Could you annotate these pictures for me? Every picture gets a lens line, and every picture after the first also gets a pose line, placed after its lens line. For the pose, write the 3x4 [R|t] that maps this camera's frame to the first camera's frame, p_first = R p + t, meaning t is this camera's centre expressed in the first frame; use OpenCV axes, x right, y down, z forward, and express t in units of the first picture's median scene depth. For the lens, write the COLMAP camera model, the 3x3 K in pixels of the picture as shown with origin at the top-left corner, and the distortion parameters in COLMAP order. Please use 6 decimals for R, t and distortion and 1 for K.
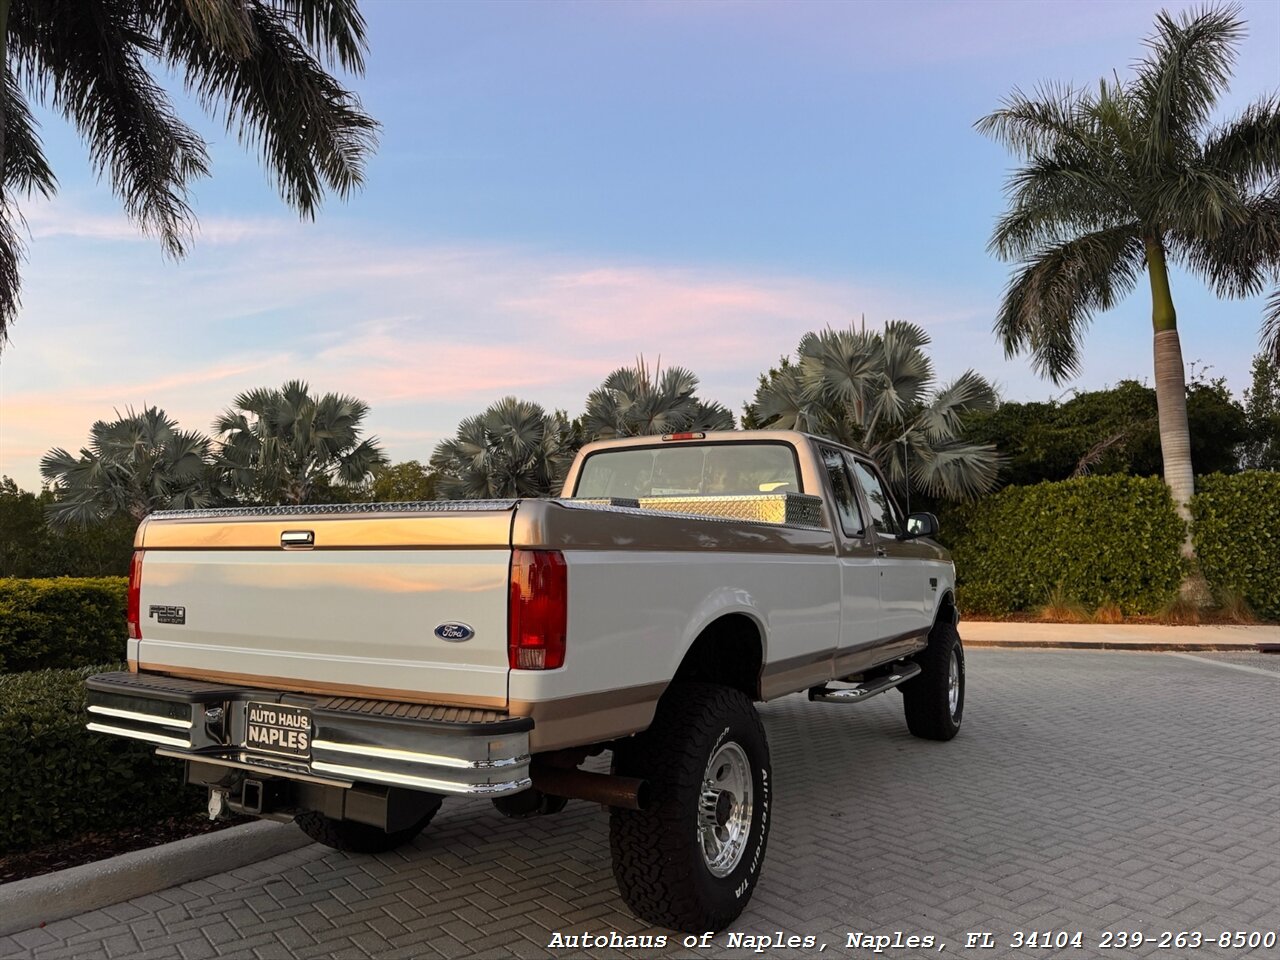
lens RADIAL K [[914.6, 0, 638.3], [0, 914.6, 481.2], [0, 0, 1]] dist [0.053851, -0.087546]
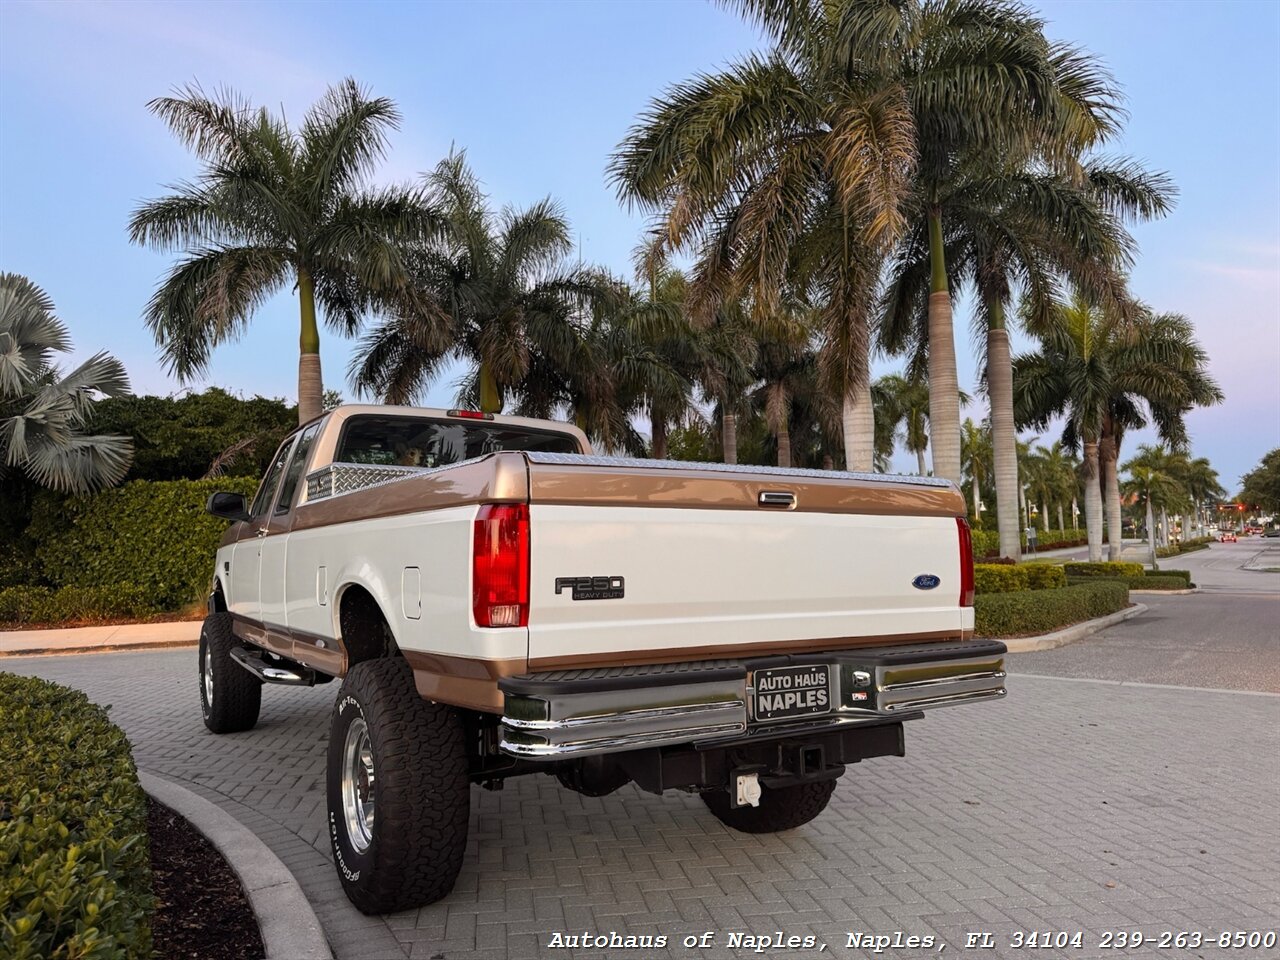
lens RADIAL K [[912.8, 0, 642.2], [0, 912.8, 477.9], [0, 0, 1]] dist [0.050659, -0.081236]
pose [[0.463519, 0.072046, 0.883153, -0.206663], [-0.063870, 0.996813, -0.047796, 0.015273], [-0.883782, -0.034252, 0.466643, 0.107210]]
